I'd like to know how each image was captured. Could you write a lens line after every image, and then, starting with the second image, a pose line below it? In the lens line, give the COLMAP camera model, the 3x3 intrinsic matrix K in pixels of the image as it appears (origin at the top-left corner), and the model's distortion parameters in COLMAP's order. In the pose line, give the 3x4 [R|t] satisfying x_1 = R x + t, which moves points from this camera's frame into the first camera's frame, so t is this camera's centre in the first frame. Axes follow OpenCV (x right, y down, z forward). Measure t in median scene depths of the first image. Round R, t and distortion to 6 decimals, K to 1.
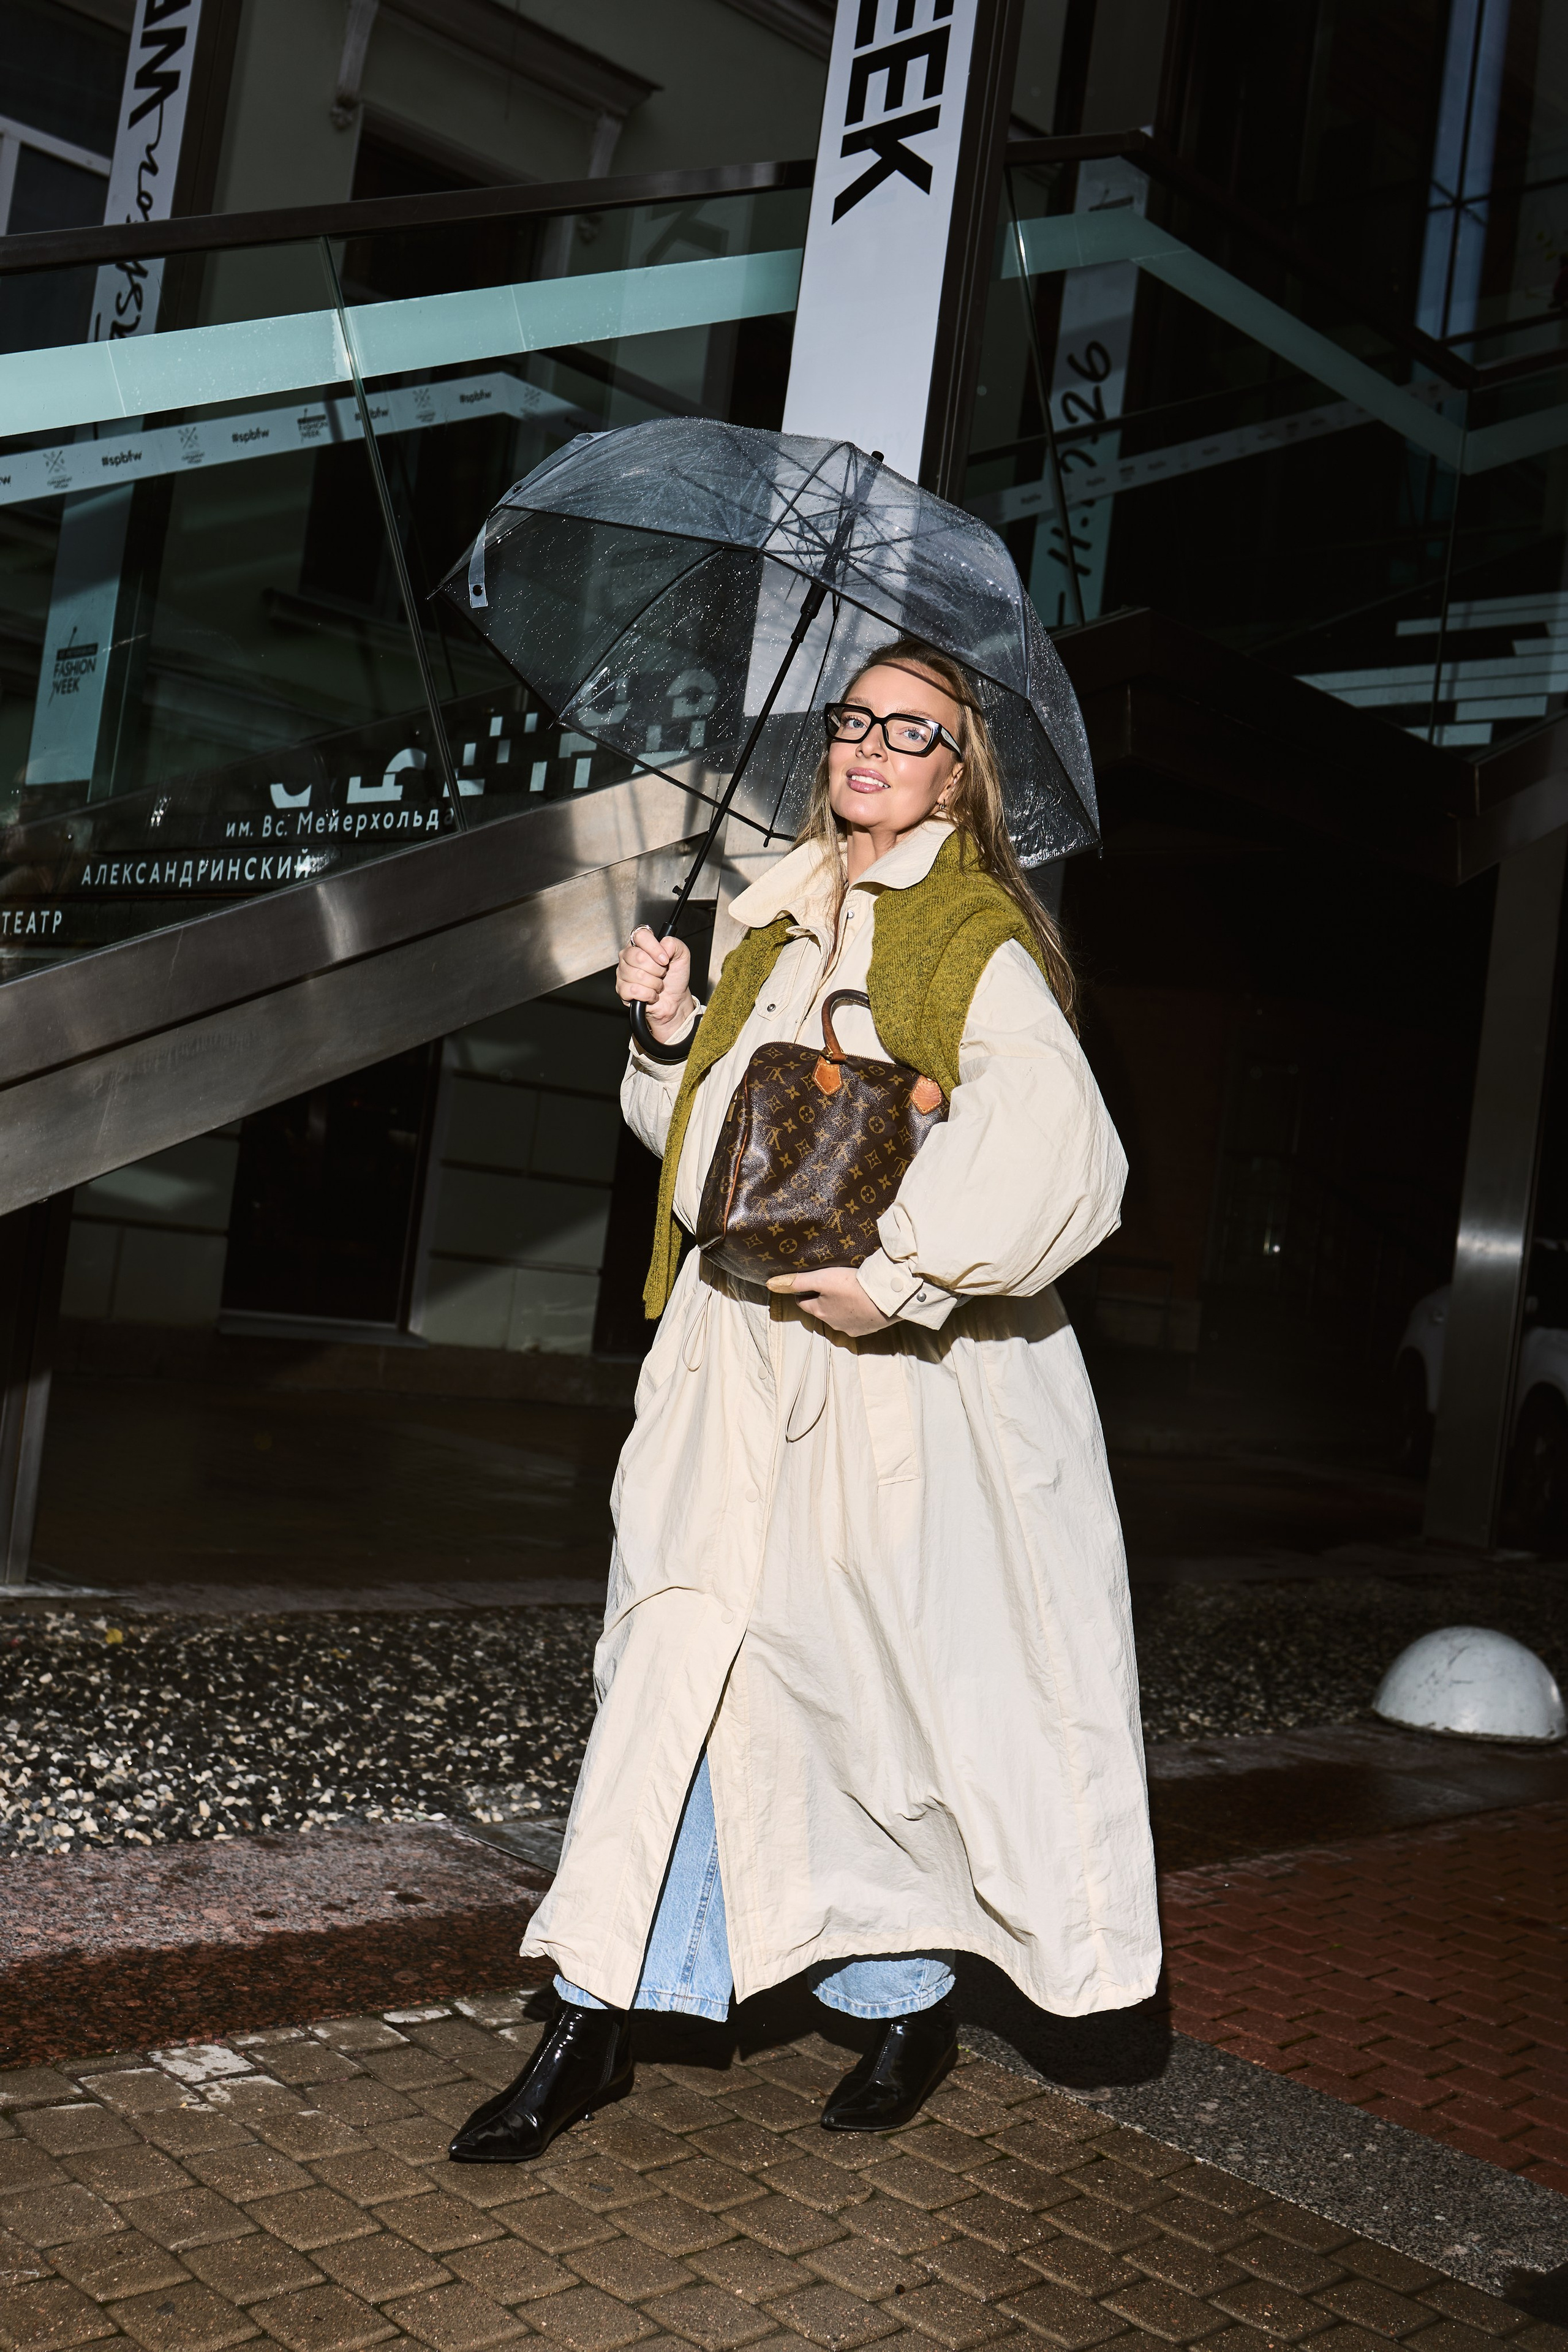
lens RADIAL K [[2377.8, 0, 750.8], [0, 2377.8, 1159.8], [0, 0, 1]] dist [-0.020167, 0.000000]
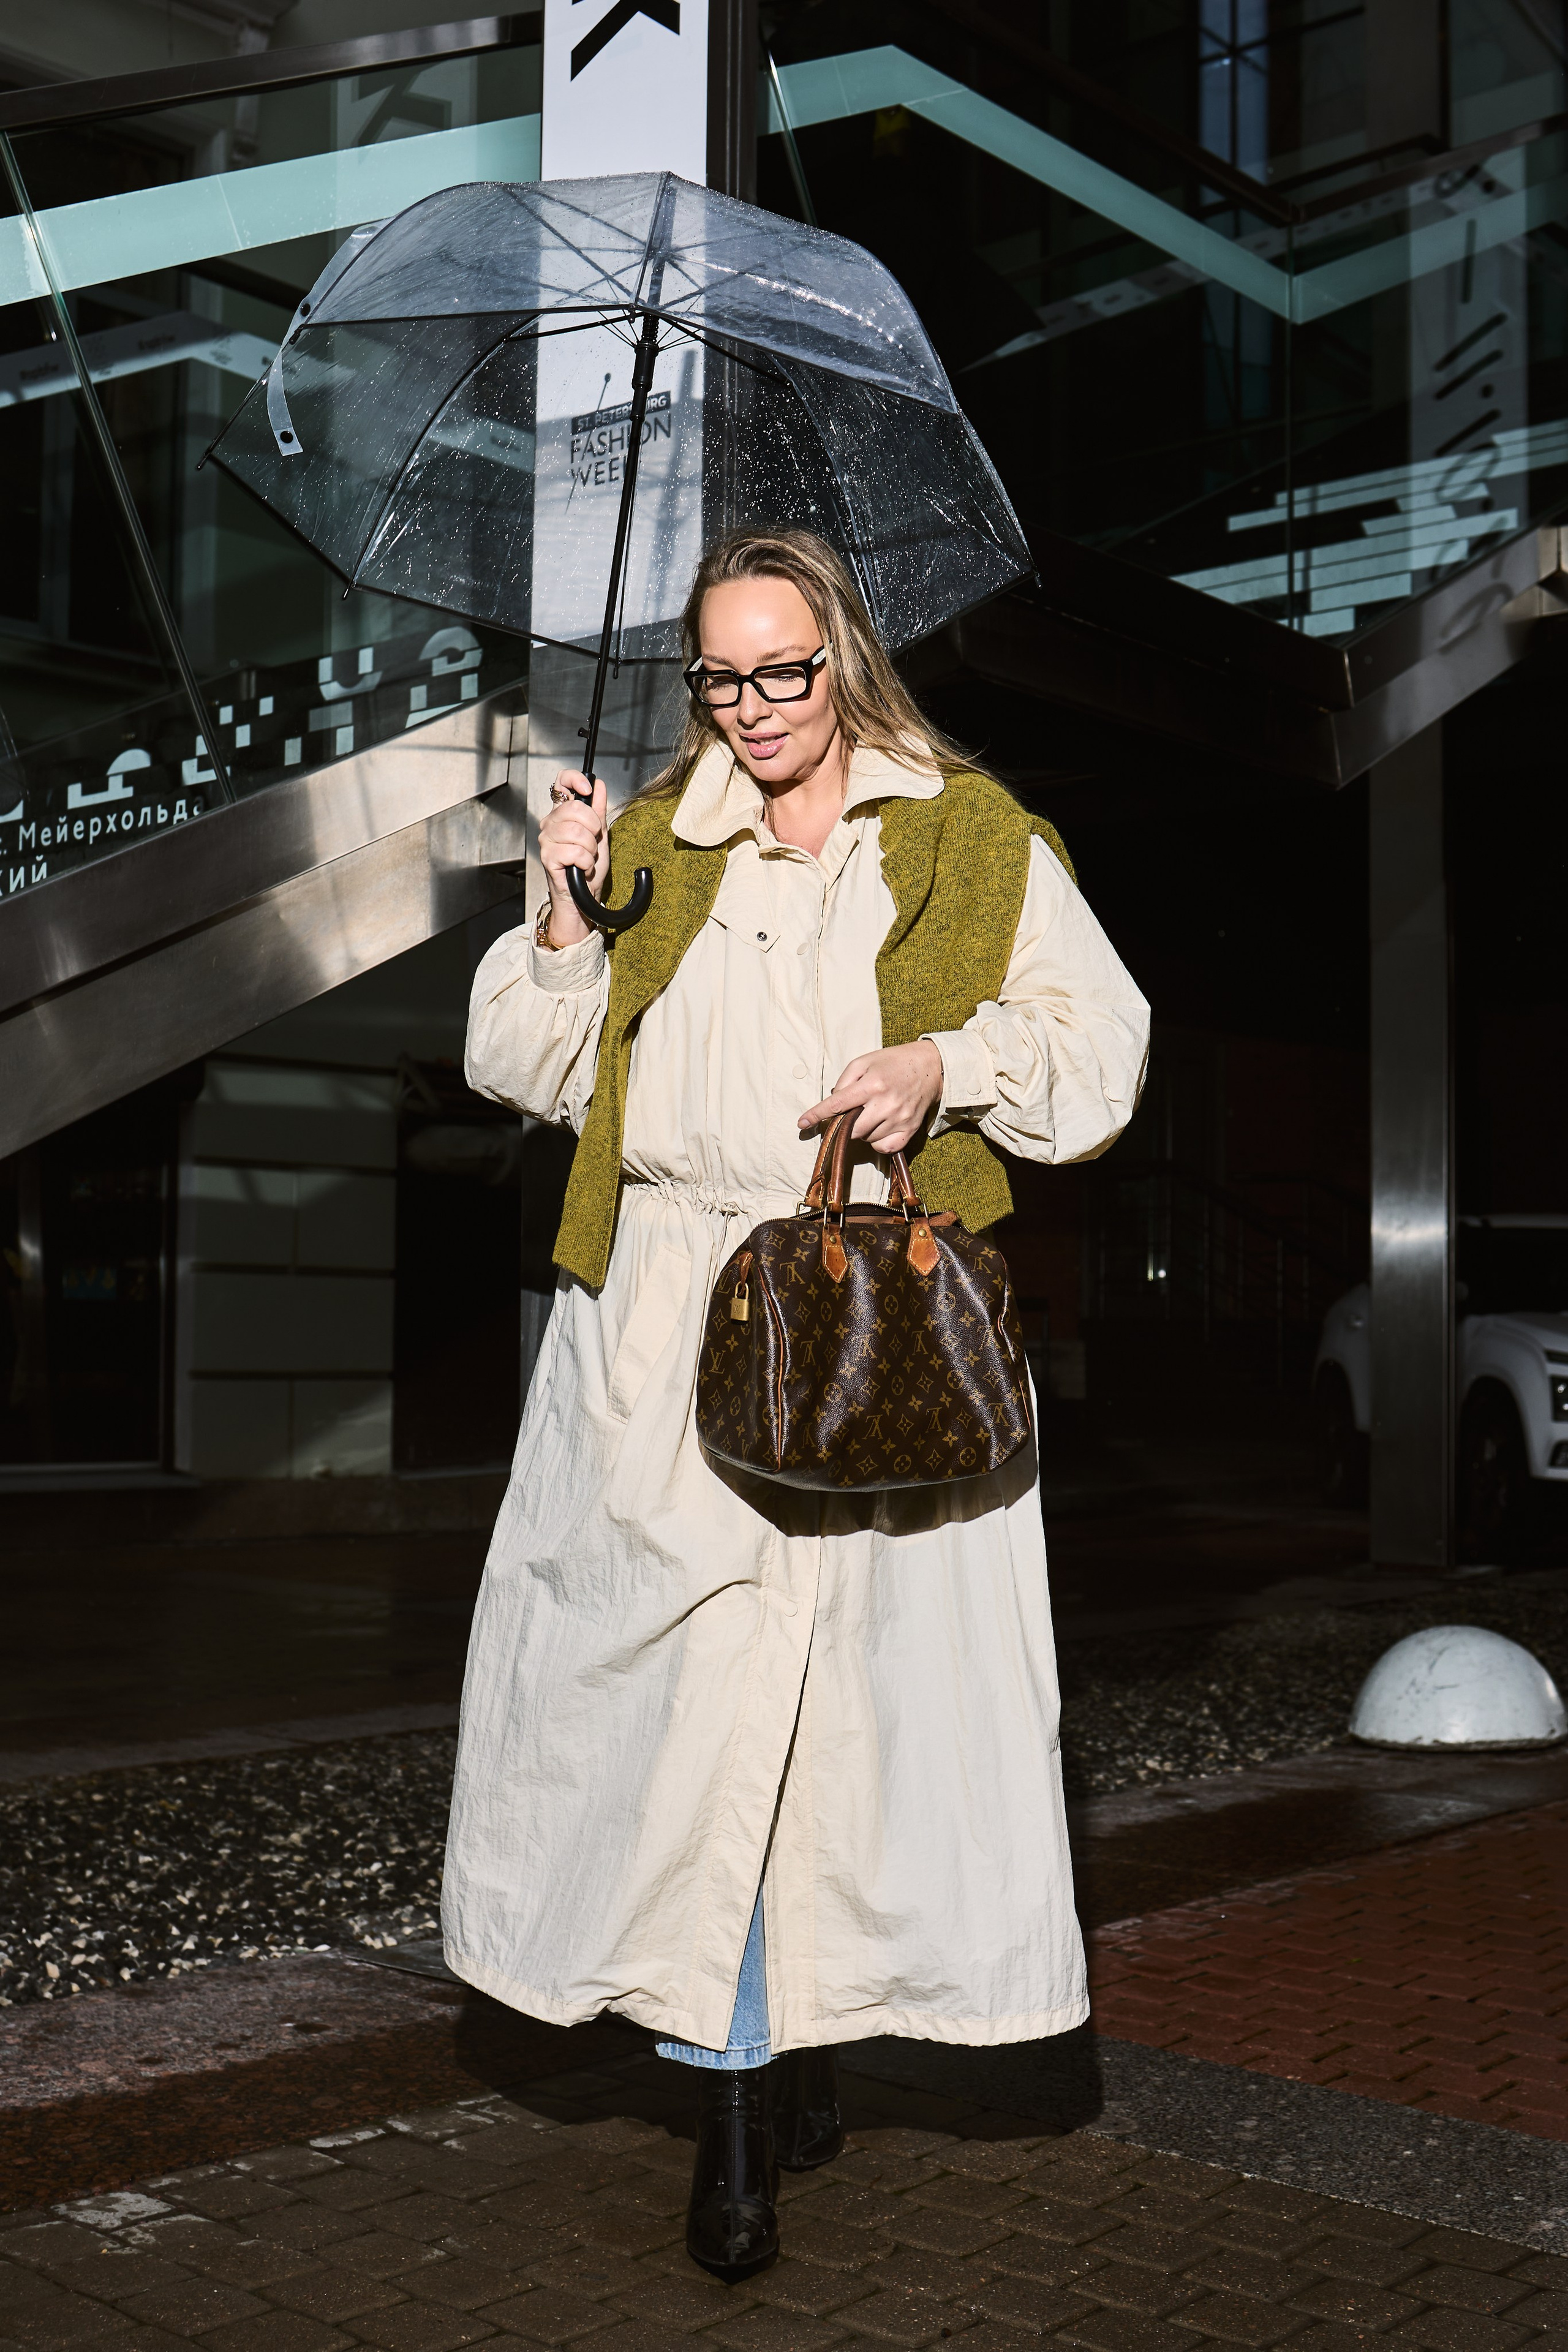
lens RADIAL K [[2796.1, 0, 718.4], [0, 2796.1, 1235.4], [0, 0, 1]] dist [-0.030873, 0.000000]
pose [[0.991450, -0.112100, 0.066779, -0.024496], [0.112393, 0.993664, -0.000626, 0.031599], [-0.066286, 0.008126, 0.997768, -0.022245]]
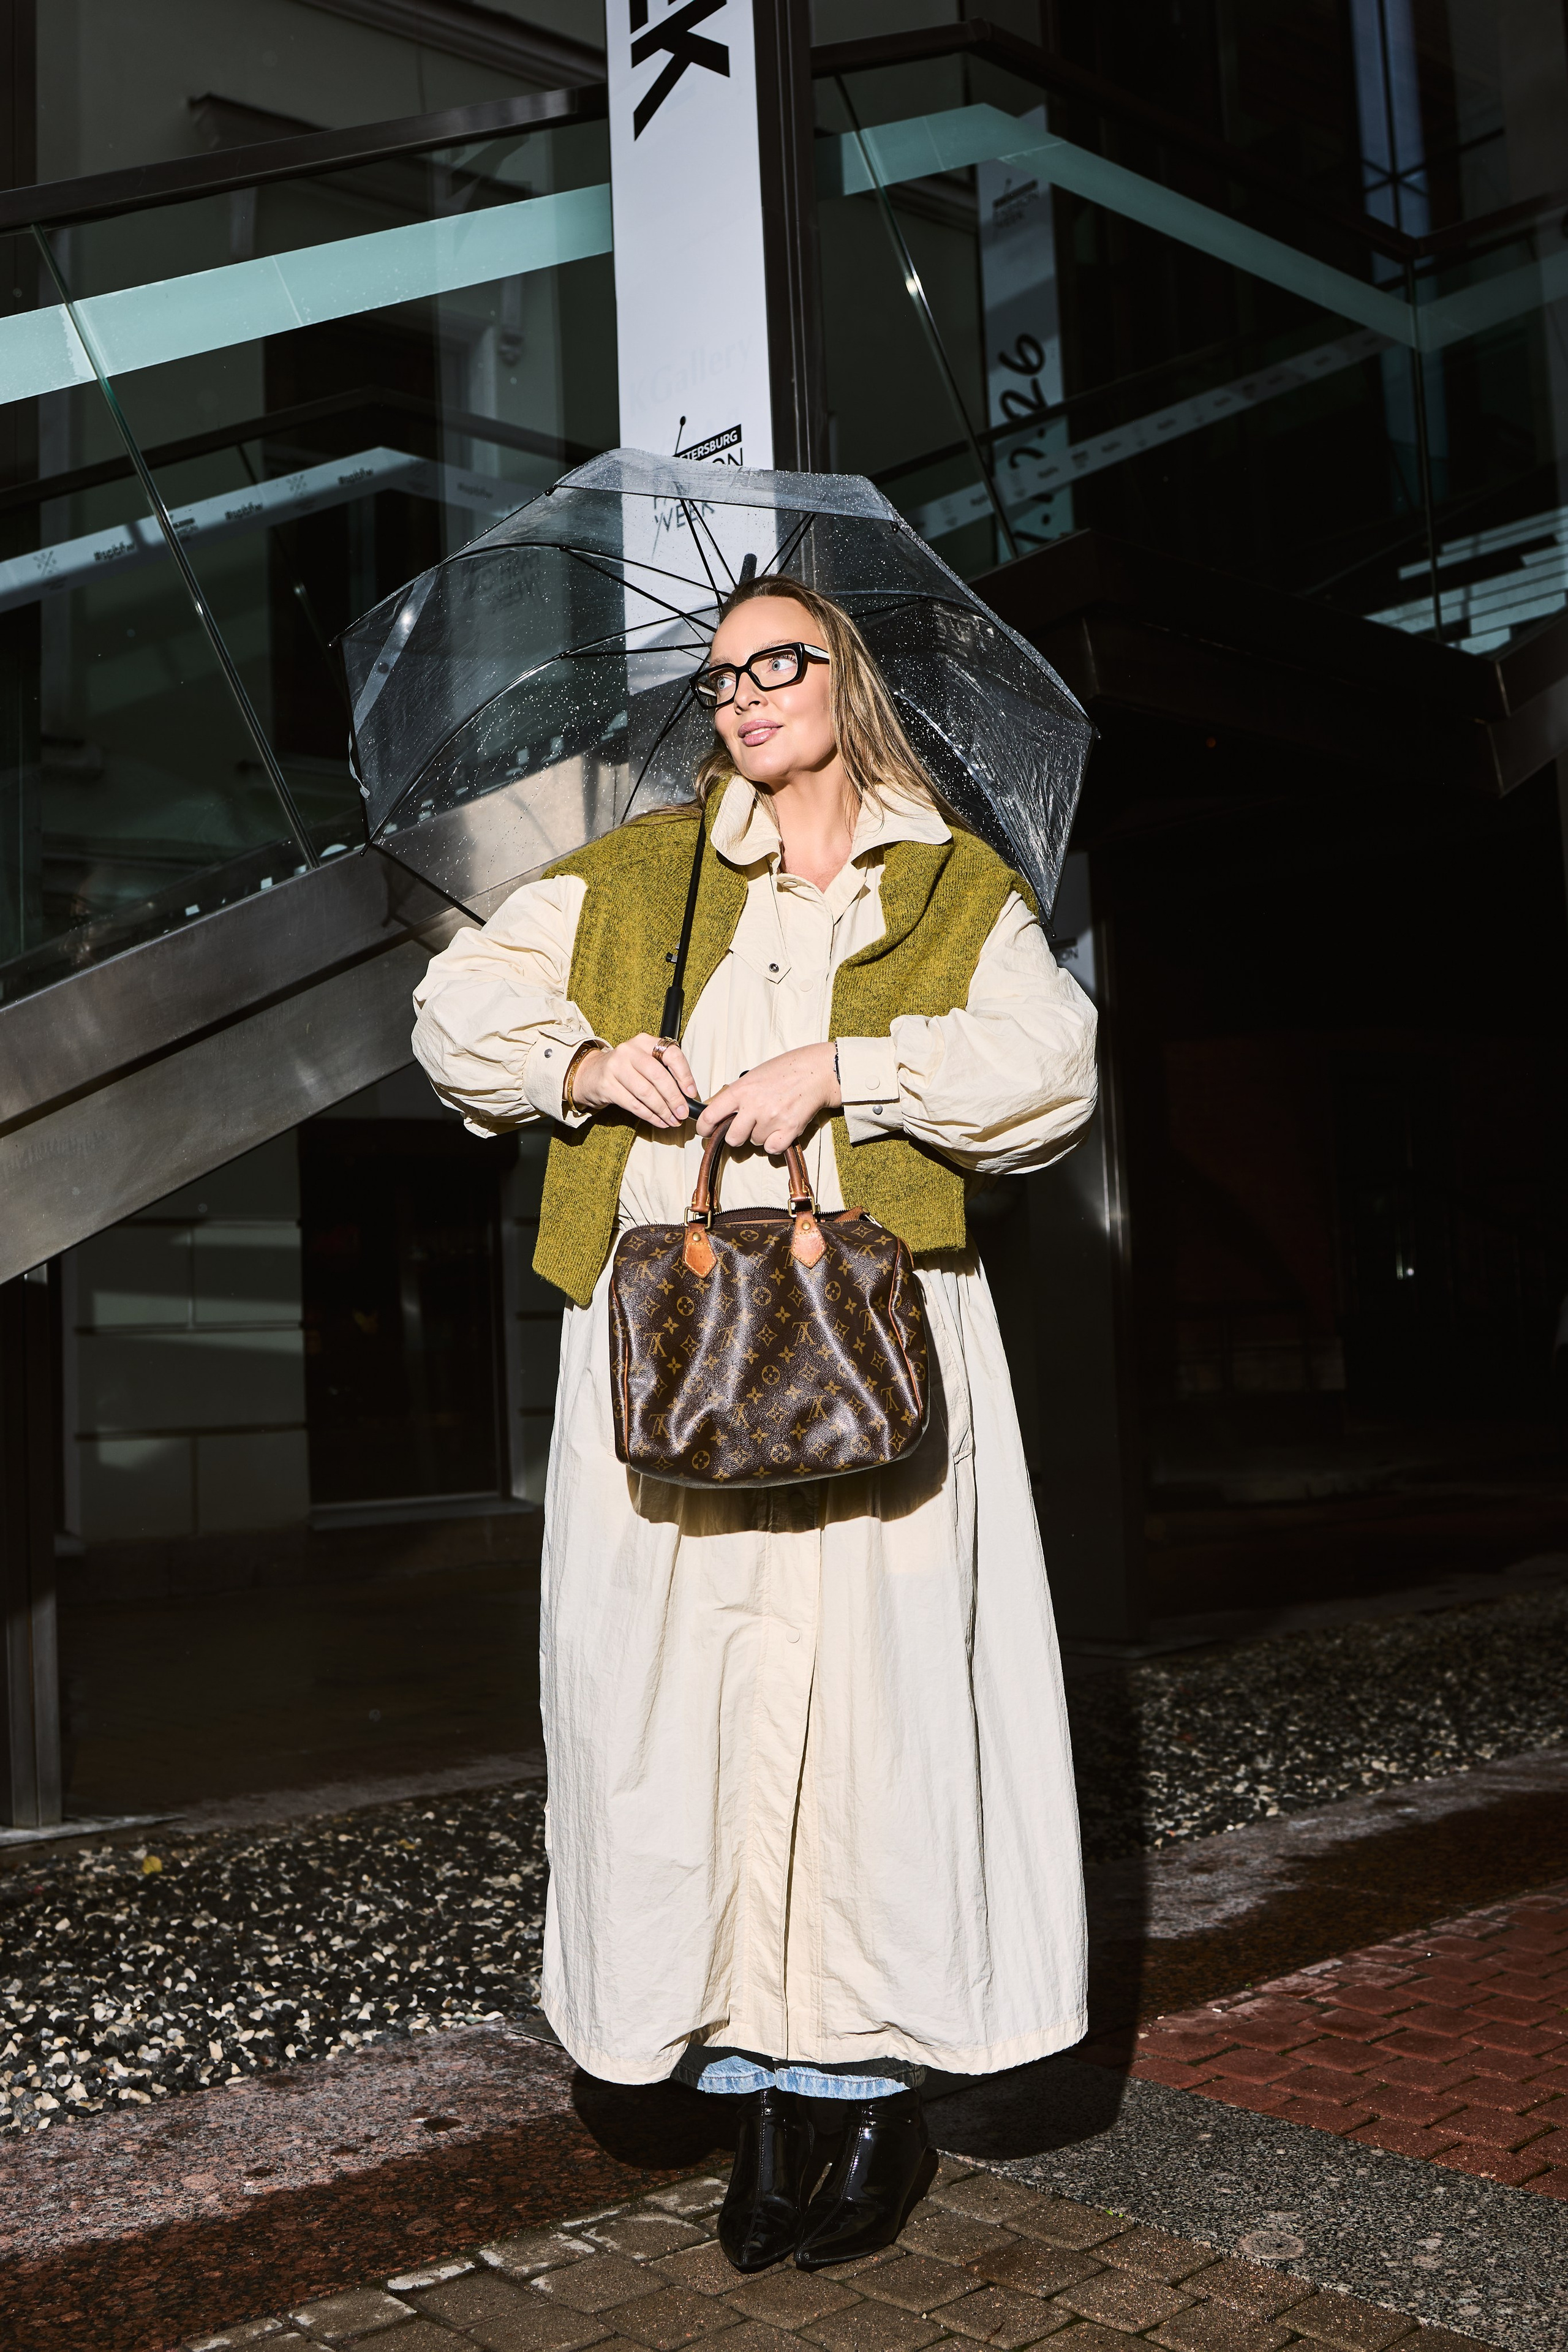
lens RADIAL K [[2377.8, 0, 744.8], [0, 2377.8, 1164.5], [0, 0, 1]] dist [-0.020167, 0.000000]
pose [[0.984348, -0.169668, -0.047661, 0.045318], [0.166755, 0.984194, -0.059619, 0.035912], [0.057023, 0.050739, 0.997083, 0.121744]]
